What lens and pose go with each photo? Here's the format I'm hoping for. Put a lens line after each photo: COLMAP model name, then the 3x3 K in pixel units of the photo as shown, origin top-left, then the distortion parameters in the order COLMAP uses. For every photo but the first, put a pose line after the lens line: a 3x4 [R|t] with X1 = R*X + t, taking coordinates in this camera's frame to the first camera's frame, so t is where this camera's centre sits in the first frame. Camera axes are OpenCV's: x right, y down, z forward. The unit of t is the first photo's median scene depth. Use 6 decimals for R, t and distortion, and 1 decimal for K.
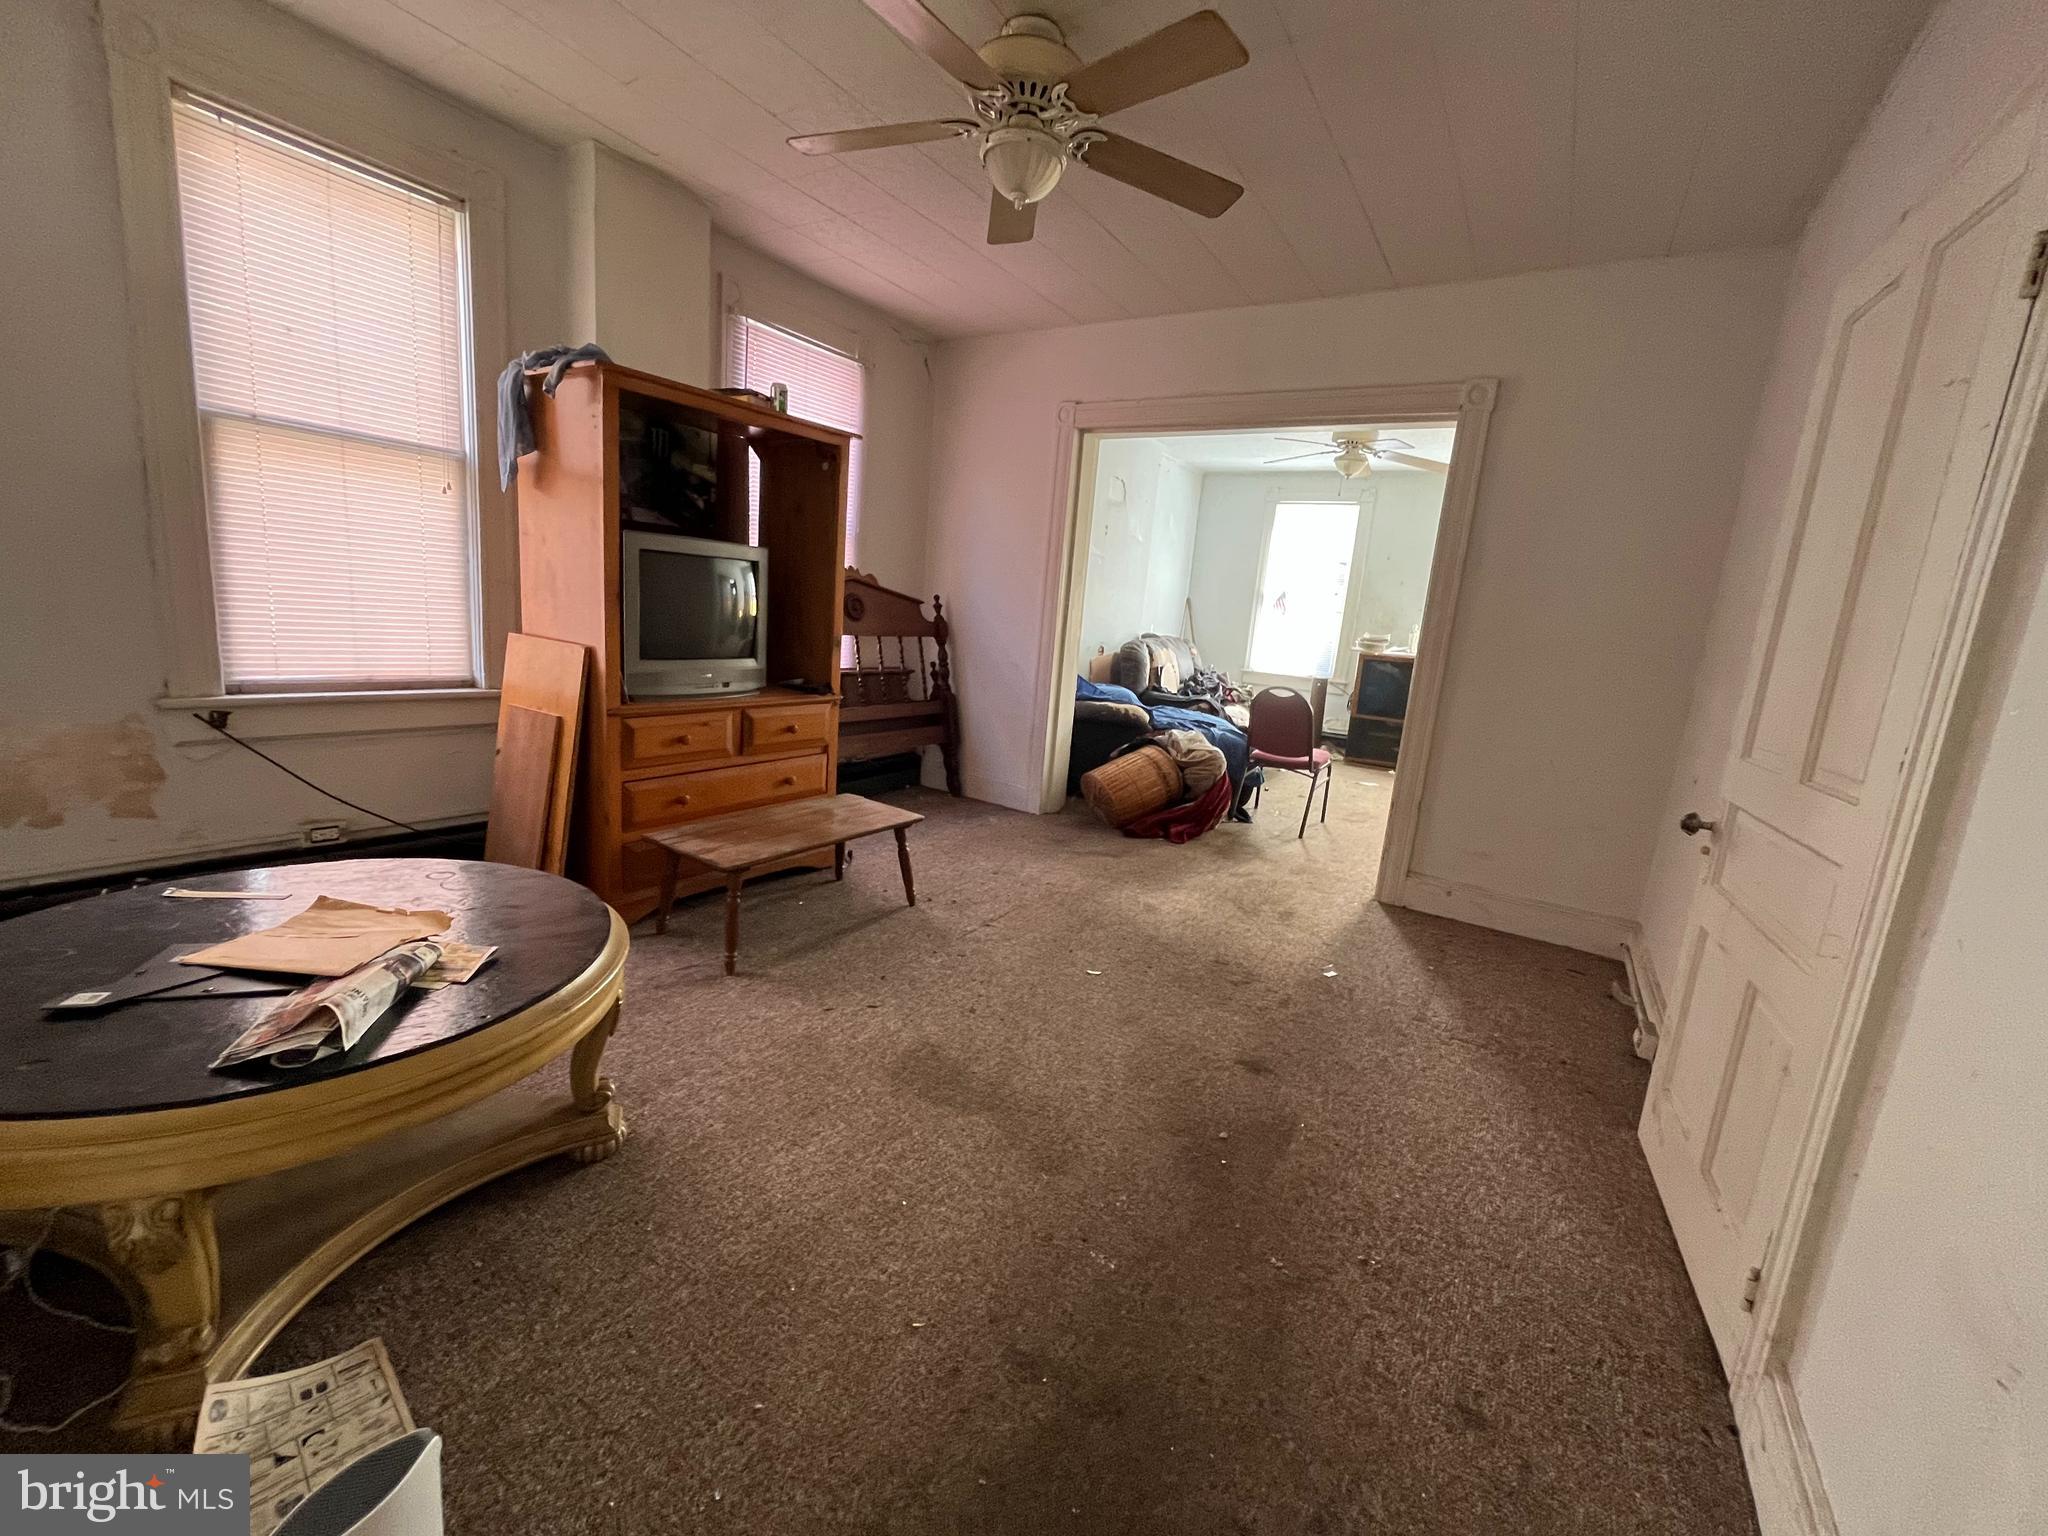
lens RADIAL K [[821.7, 0, 1026.5], [0, 821.7, 756.2], [0, 0, 1]] dist [-0.002139, -0.000250]
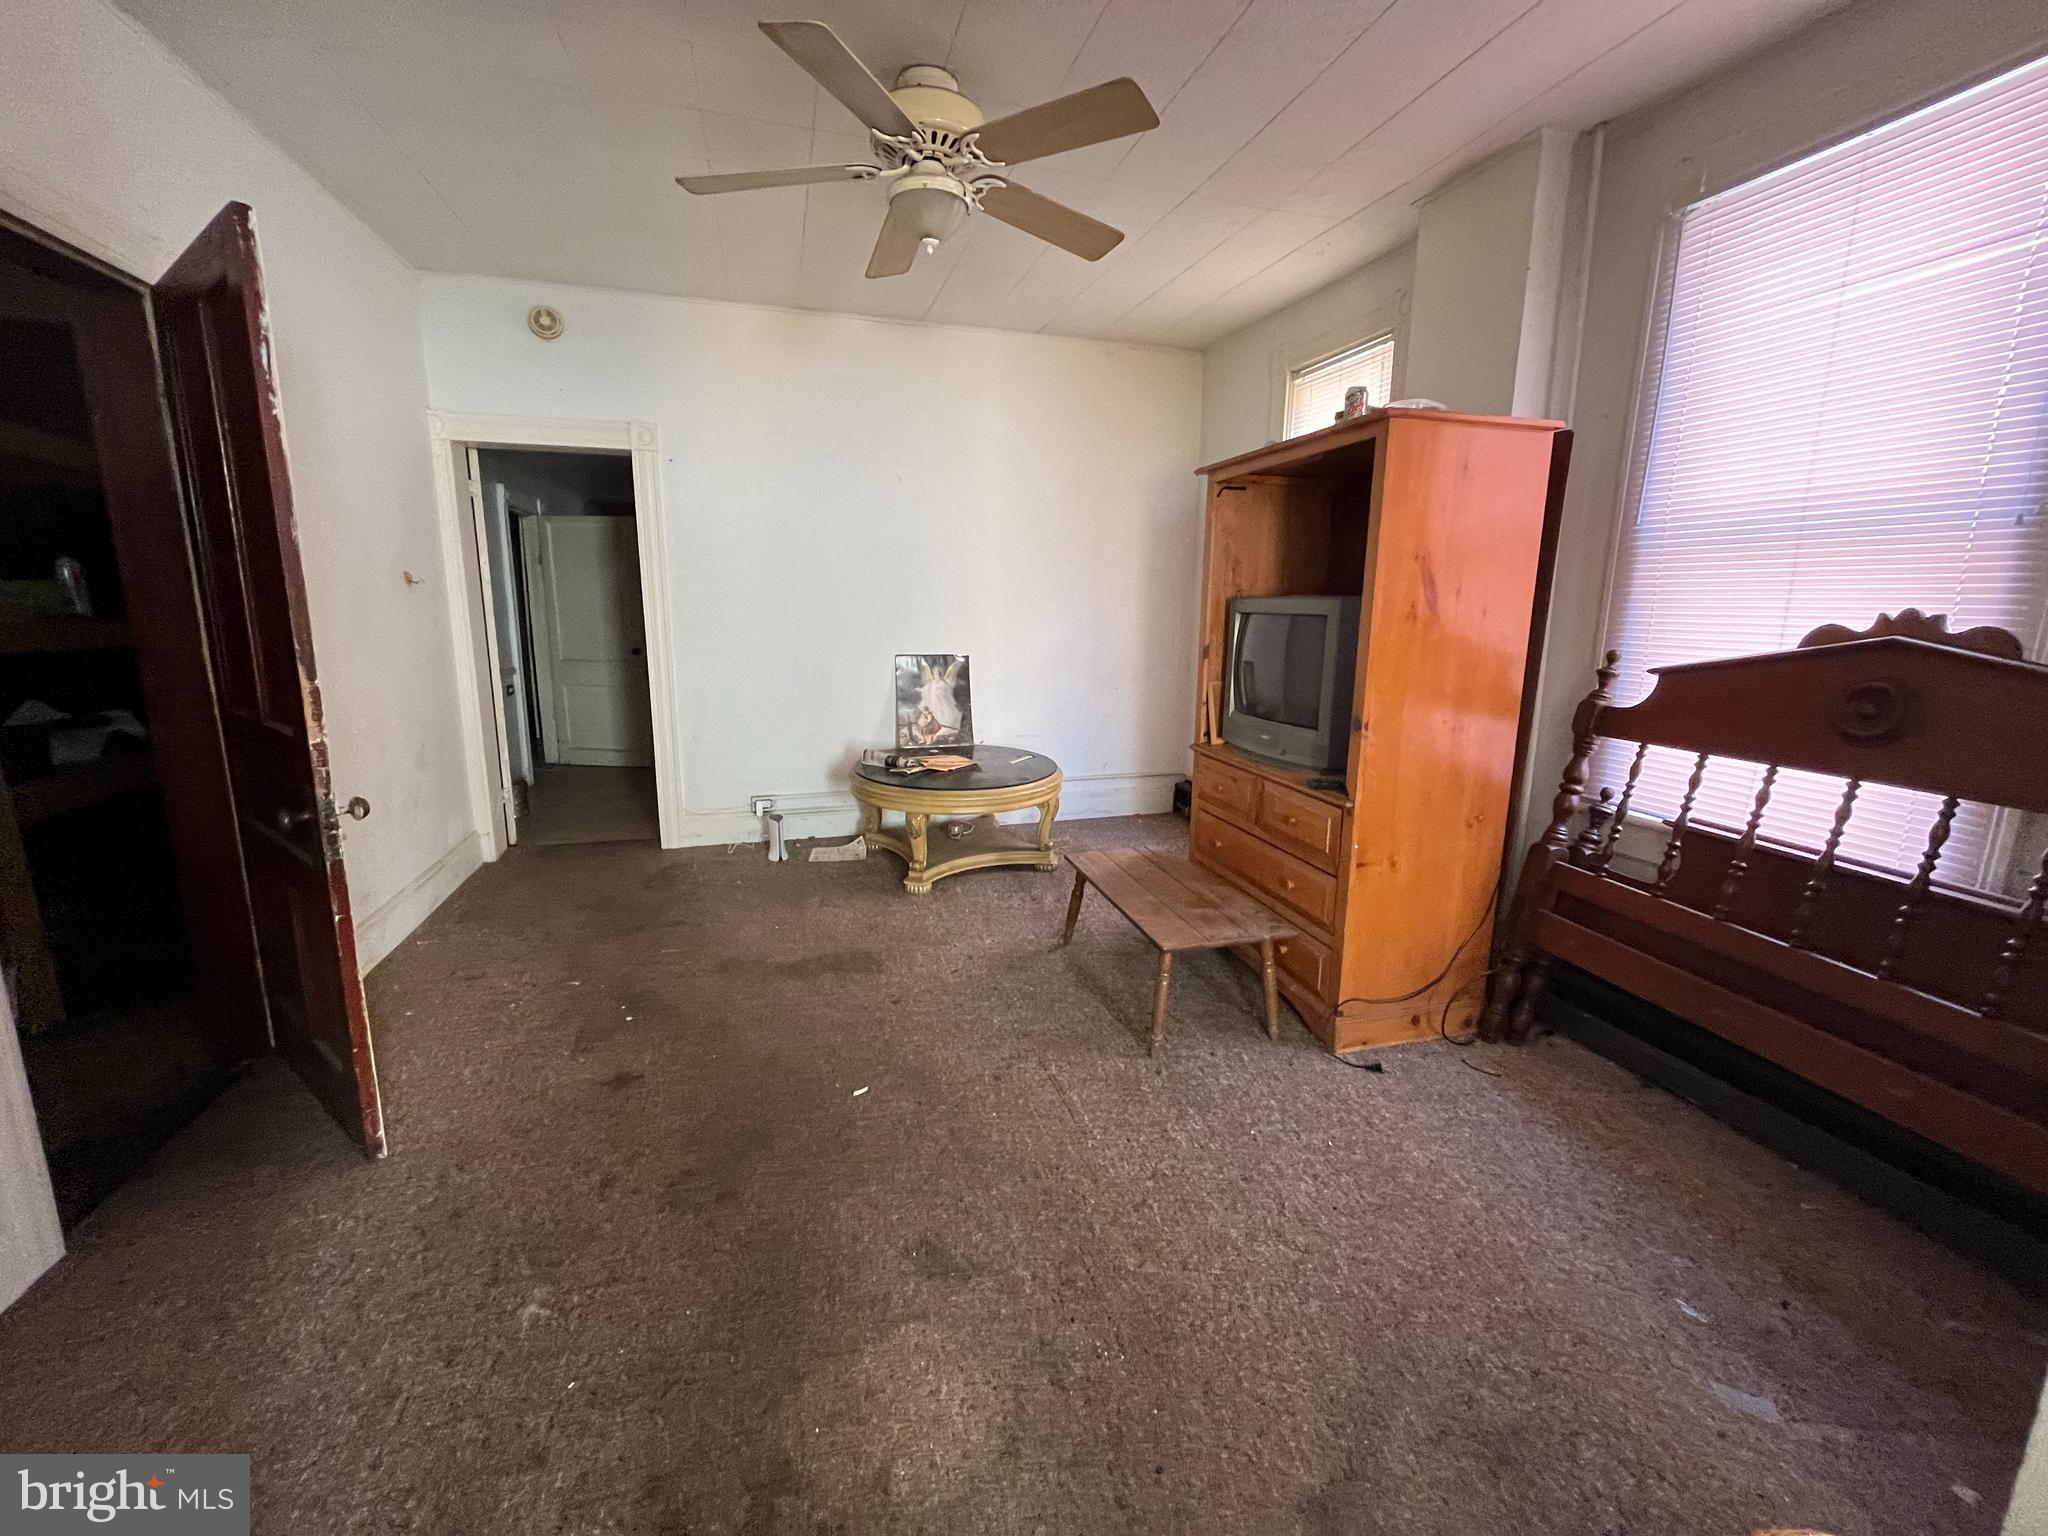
lens RADIAL K [[821.7, 0, 1026.5], [0, 821.7, 756.2], [0, 0, 1]] dist [-0.002139, -0.000250]
pose [[-0.644883, 0.054911, -0.762306, 0.487515], [-0.208207, 0.947069, 0.244356, -0.234914], [0.735375, 0.316298, -0.599316, 1.275105]]
